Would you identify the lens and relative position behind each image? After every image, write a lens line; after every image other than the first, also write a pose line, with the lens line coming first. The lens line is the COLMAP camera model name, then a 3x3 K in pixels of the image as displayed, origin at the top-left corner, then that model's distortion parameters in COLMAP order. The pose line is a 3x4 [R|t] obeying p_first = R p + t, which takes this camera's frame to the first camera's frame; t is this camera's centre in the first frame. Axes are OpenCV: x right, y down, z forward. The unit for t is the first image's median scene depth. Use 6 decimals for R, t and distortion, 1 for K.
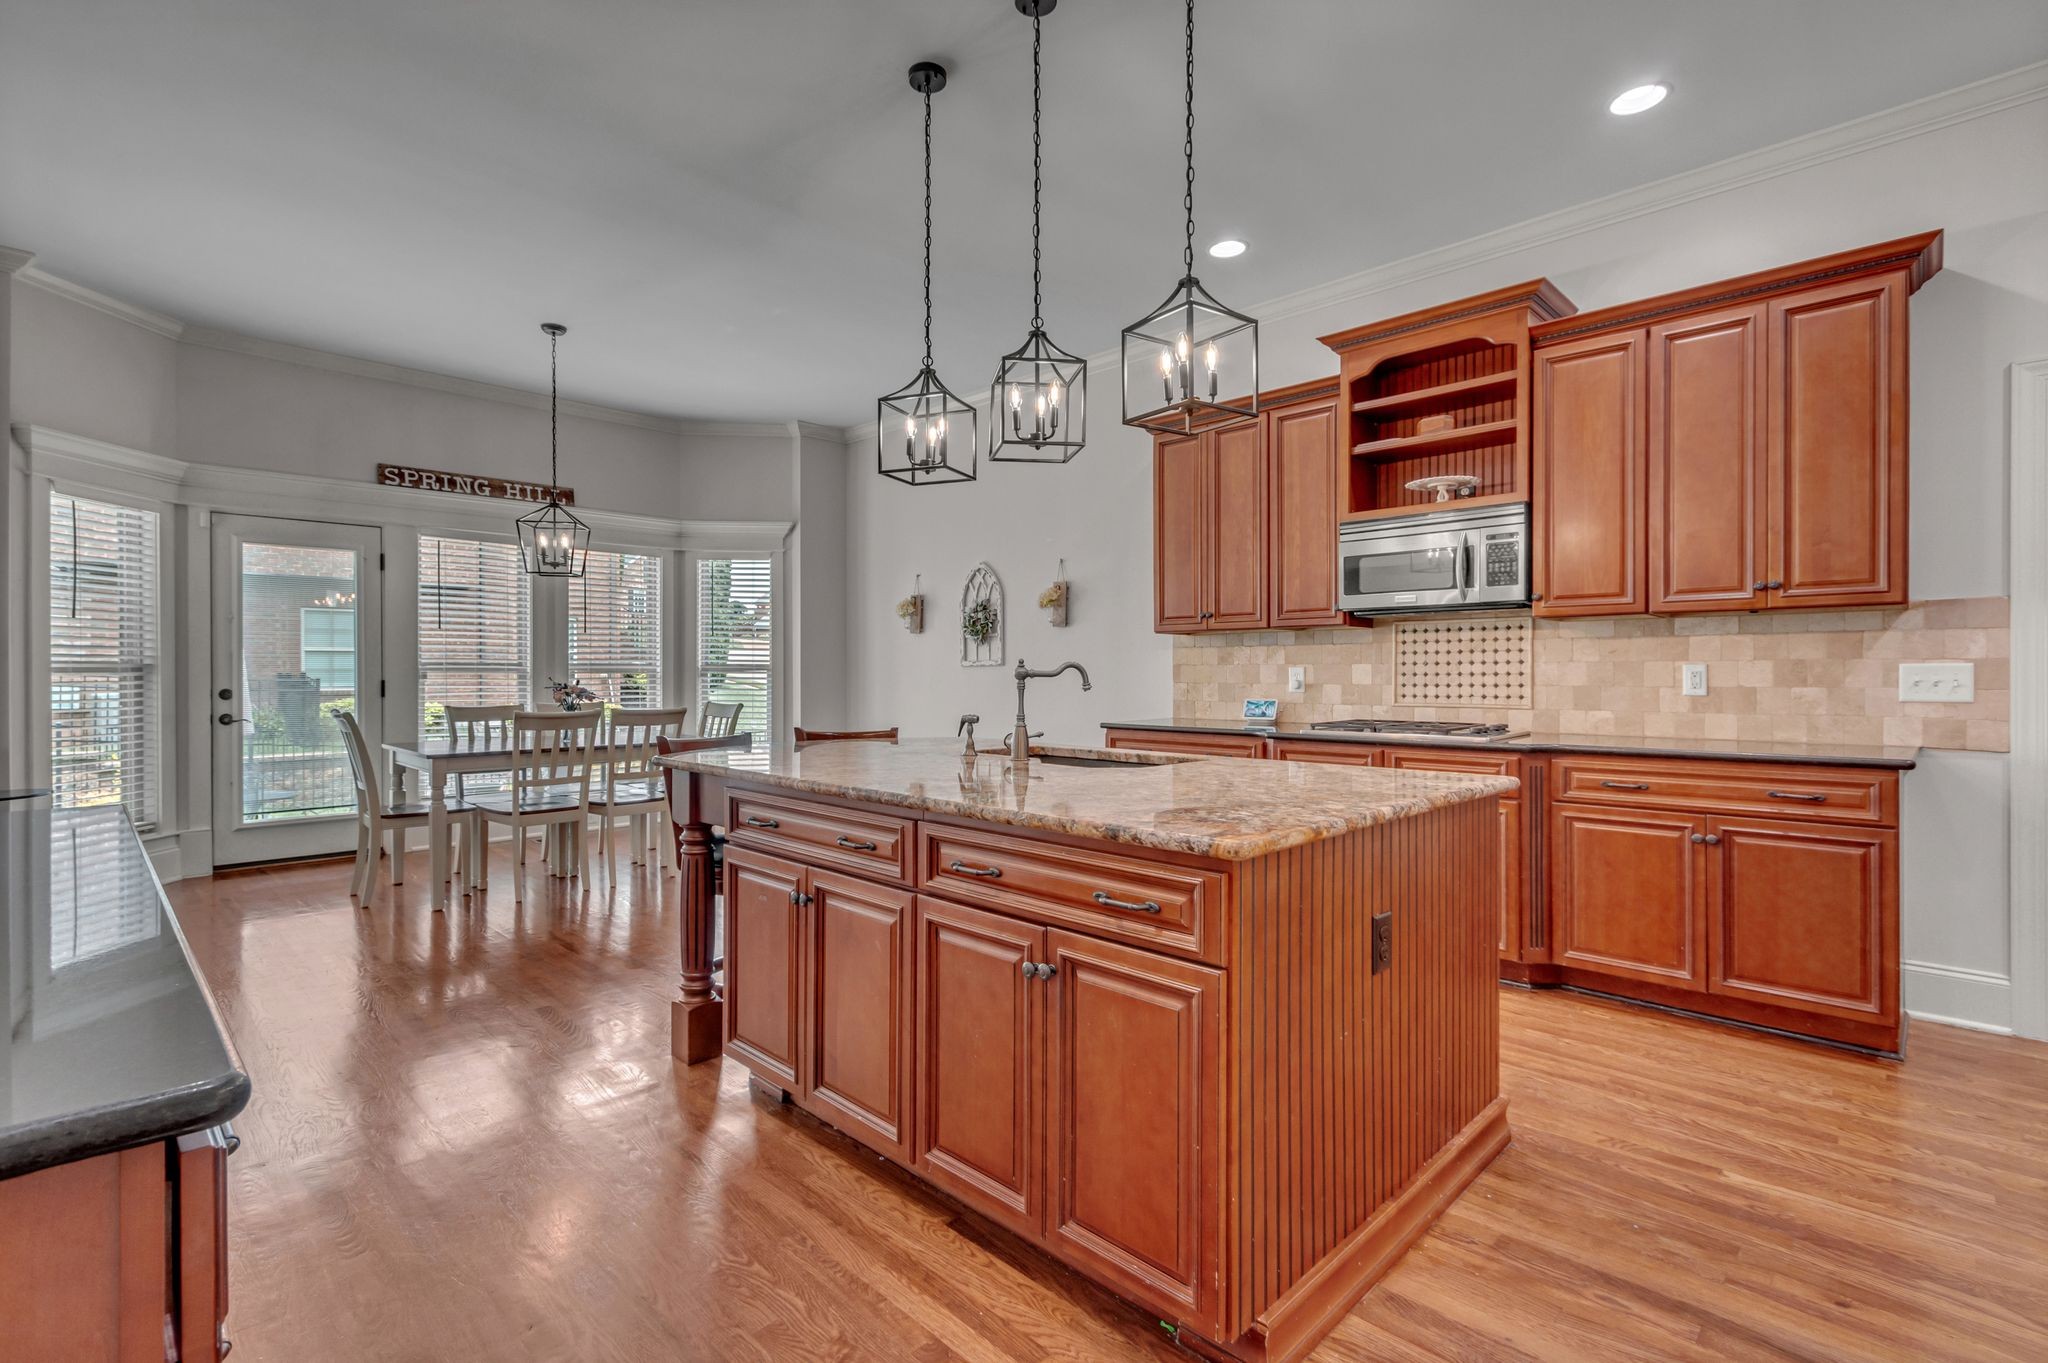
lens RADIAL K [[940.0, 0, 1020.2], [0, 940.0, 680.7], [0, 0, 1]] dist [0.002106, -0.000128]
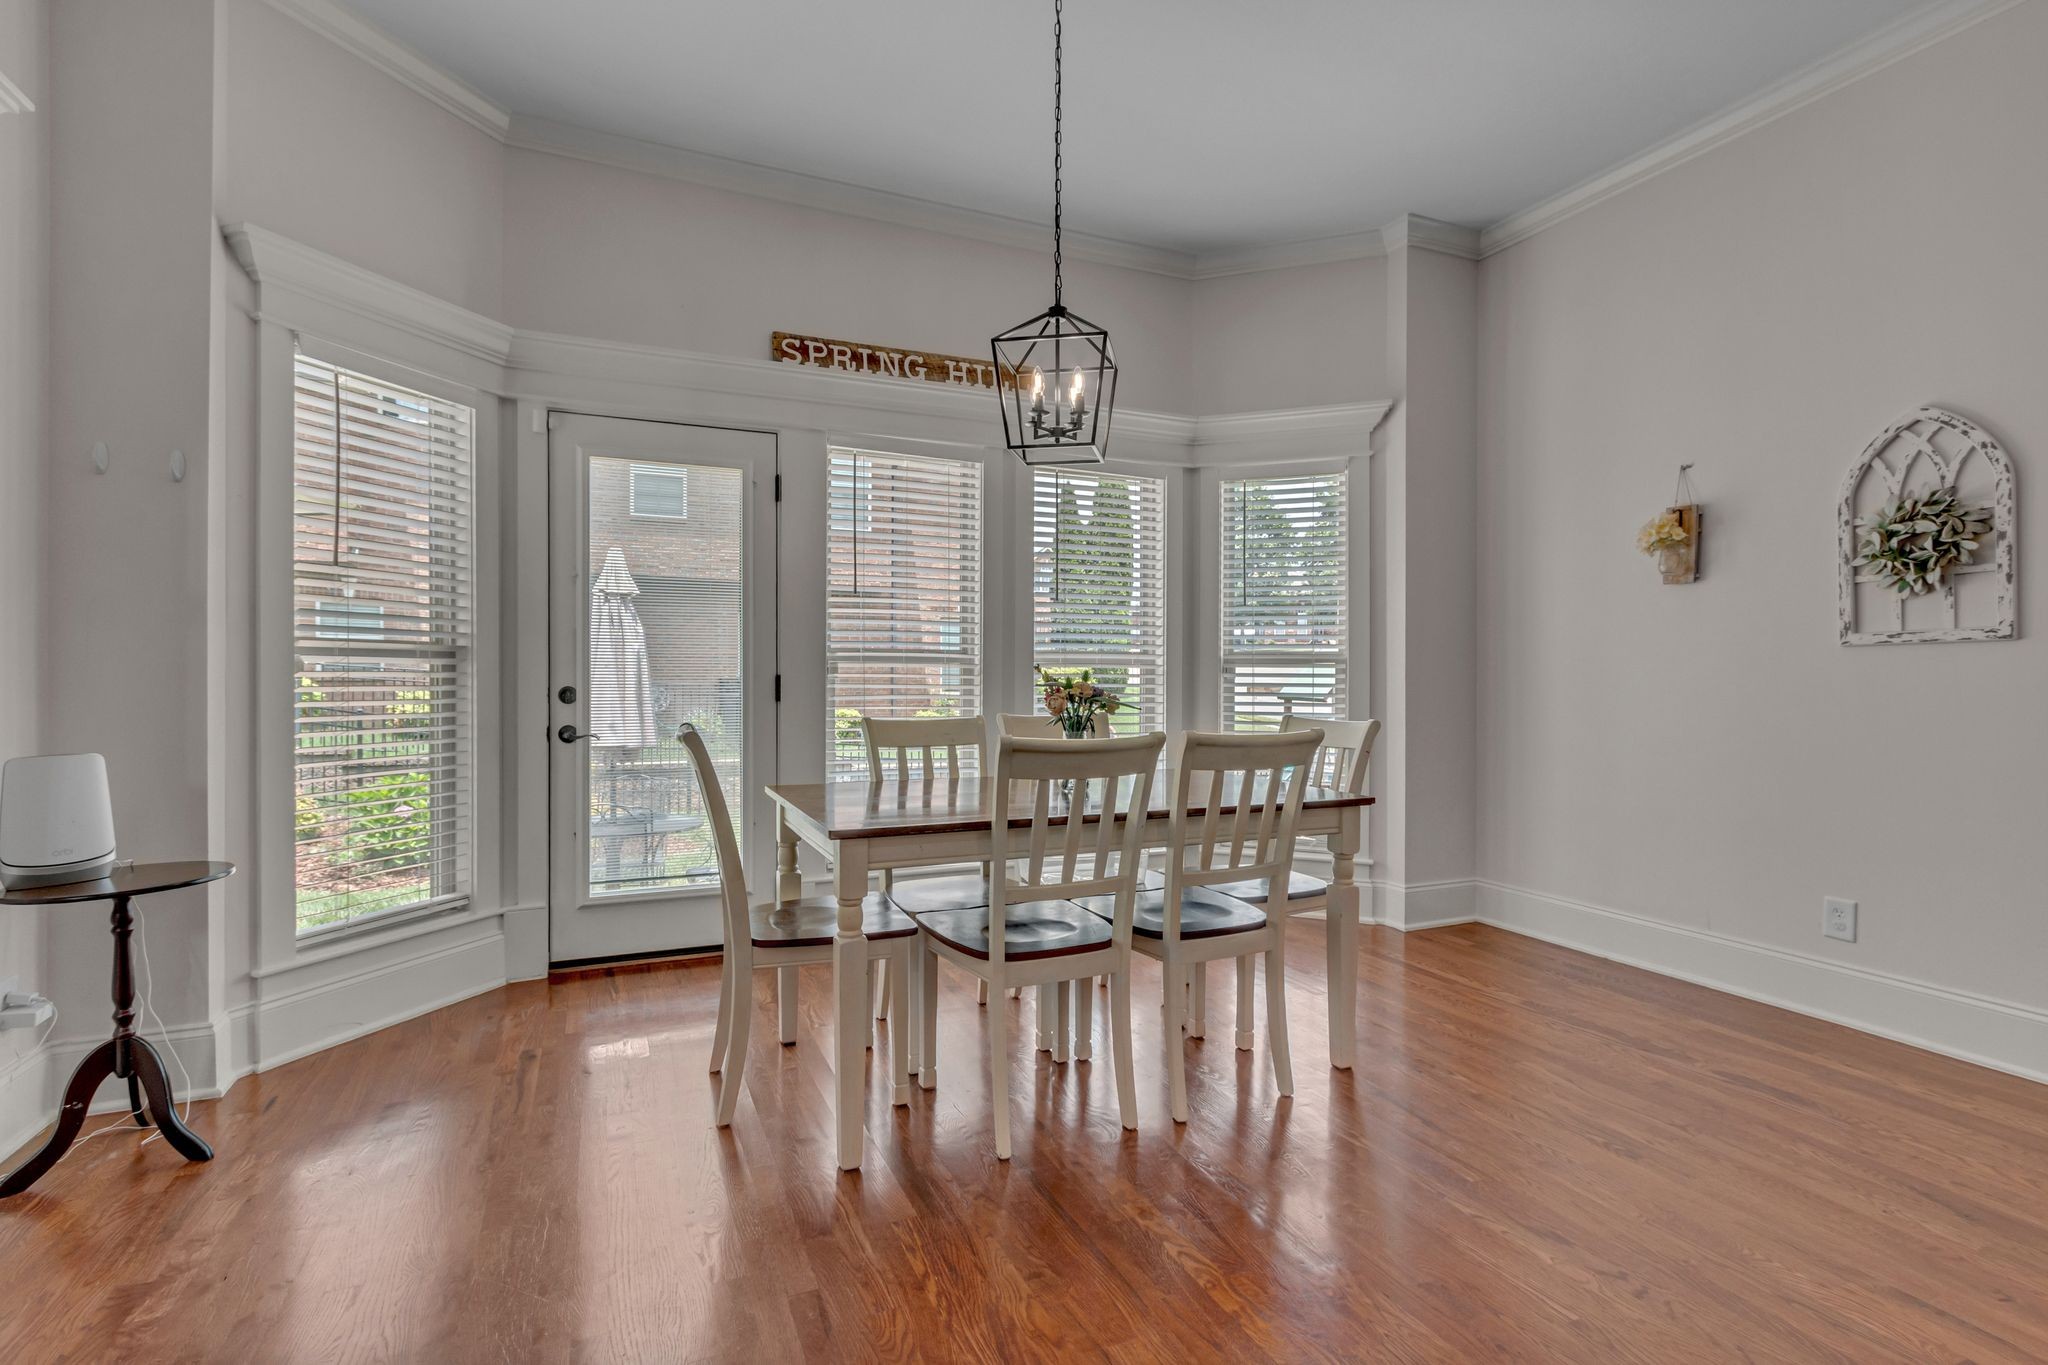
lens RADIAL K [[950.9, 0, 1014.3], [0, 950.9, 684.1], [0, 0, 1]] dist [0.003242, 0.000025]
pose [[0.925553, 0.001679, -0.378615, -0.358242], [-0.003838, 0.999980, -0.004947, 0.010380], [0.378599, 0.006032, 0.925541, 0.582406]]
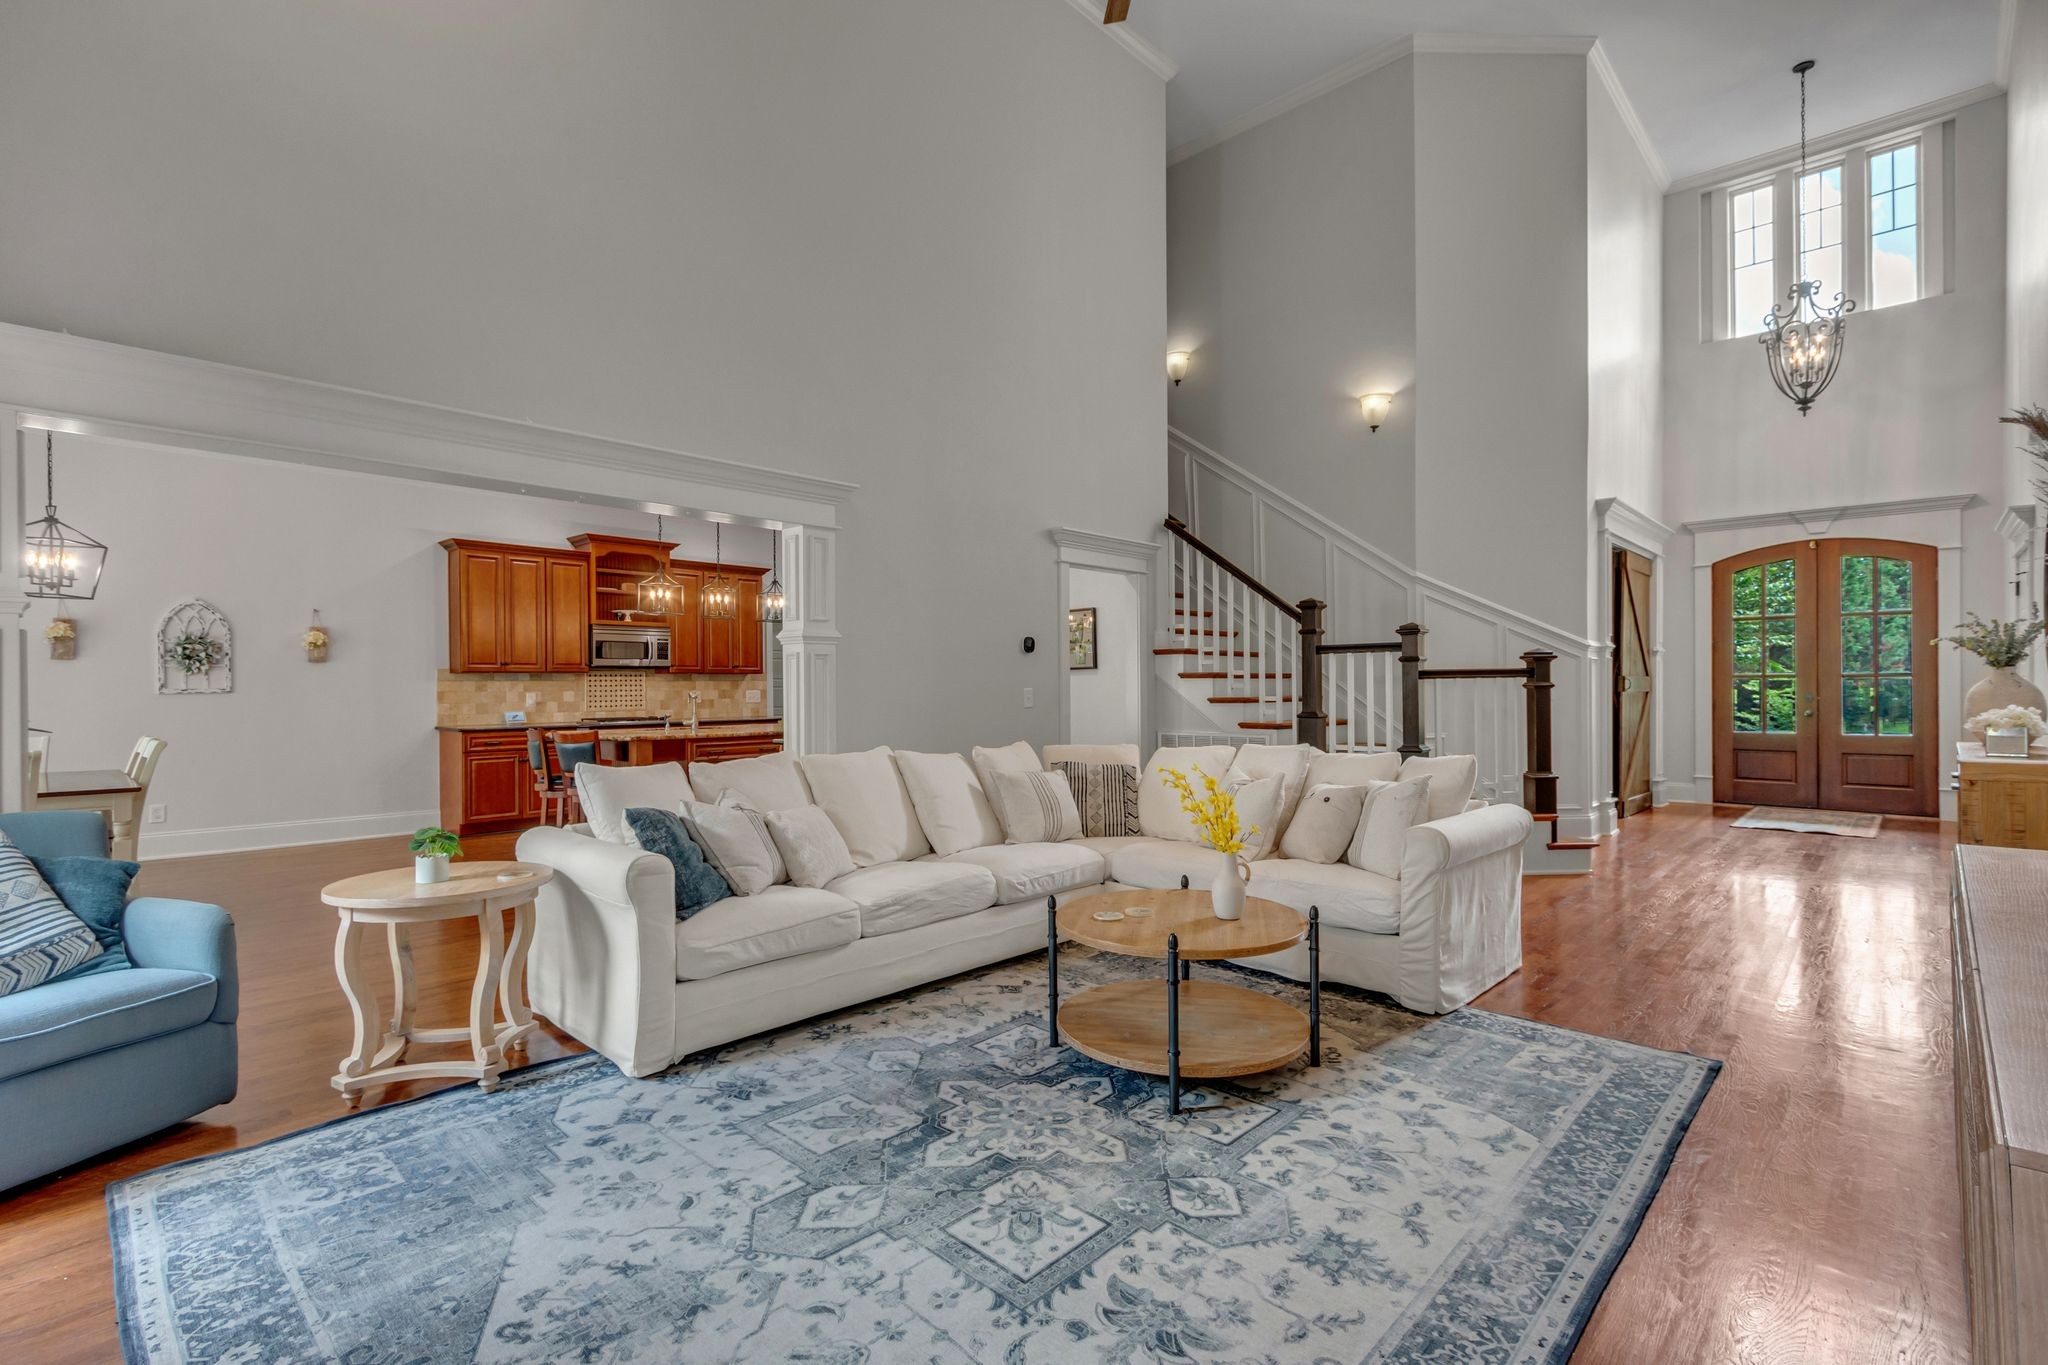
lens RADIAL K [[927.4, 0, 1019.0], [0, 927.4, 688.2], [0, 0, 1]] dist [-0.000558, -0.000116]
pose [[-0.023305, -0.000875, 0.999728, -1.545471], [0.014353, 0.999896, 0.001210, -0.012334], [-0.999625, 0.014377, -0.023290, 0.094421]]
